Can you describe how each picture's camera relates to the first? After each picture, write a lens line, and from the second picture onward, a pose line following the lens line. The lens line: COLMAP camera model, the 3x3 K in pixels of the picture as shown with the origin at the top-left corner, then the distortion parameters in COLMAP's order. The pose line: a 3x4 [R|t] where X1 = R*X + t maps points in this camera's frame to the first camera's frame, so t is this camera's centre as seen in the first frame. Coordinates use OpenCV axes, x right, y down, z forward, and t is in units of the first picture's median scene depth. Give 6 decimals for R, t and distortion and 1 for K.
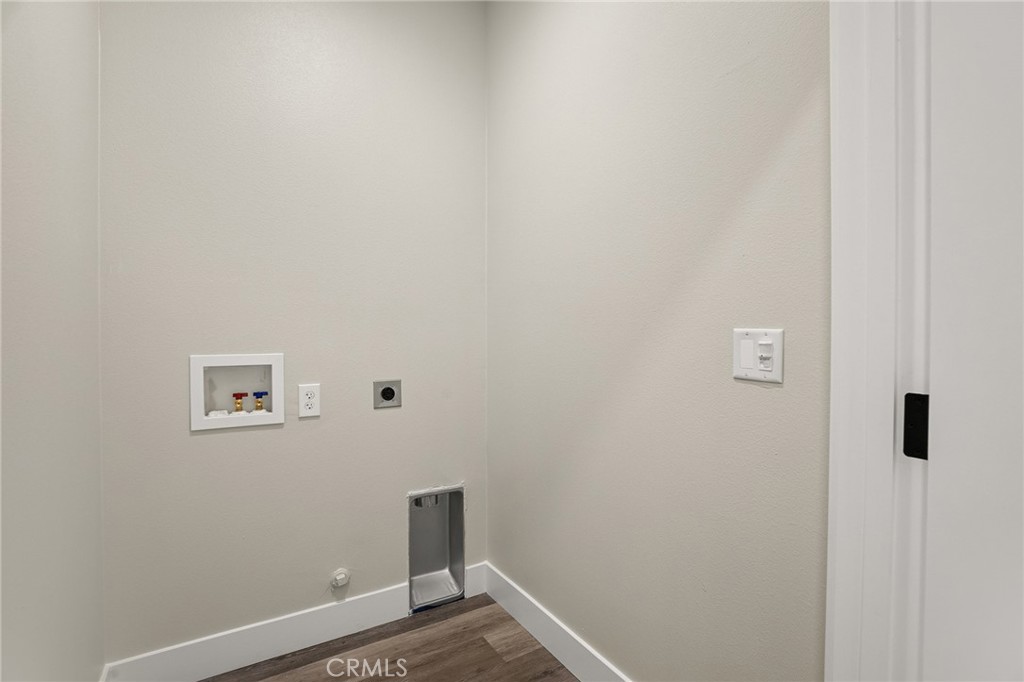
lens RADIAL K [[488.6, 0, 528.4], [0, 488.6, 343.0], [0, 0, 1]] dist [-0.042640, 0.009077]
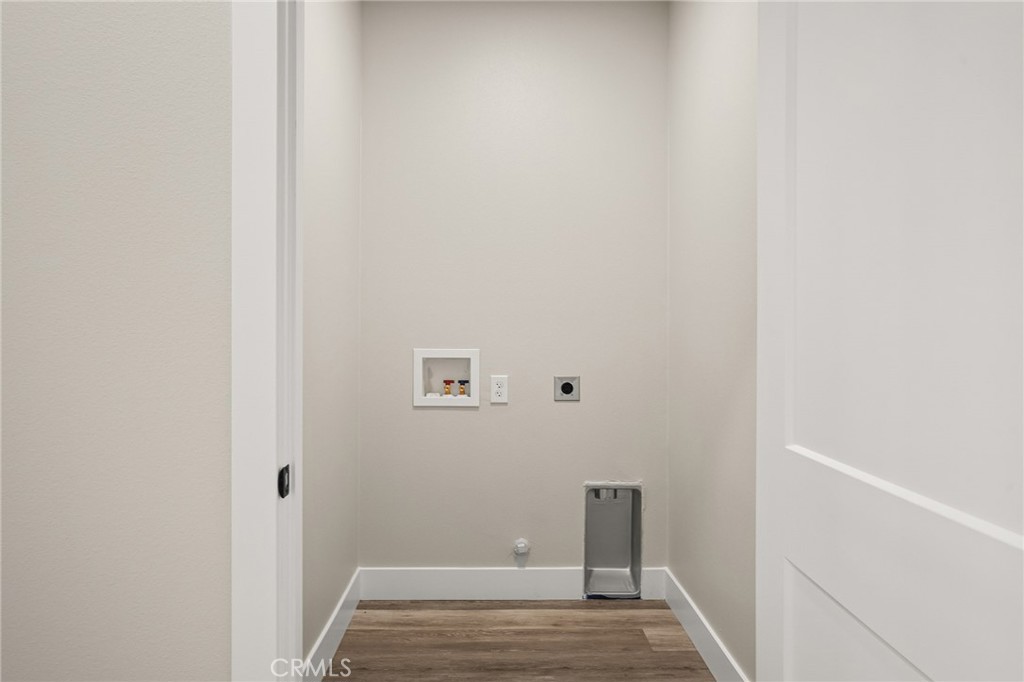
lens RADIAL K [[642.9, 0, 510.5], [0, 642.9, 337.9], [0, 0, 1]] dist [-0.005839, 0.003424]
pose [[0.856325, 0.005560, -0.516407, 0.373617], [-0.011722, 0.999894, -0.008671, 0.005663], [0.516304, 0.013479, 0.856299, -0.328351]]
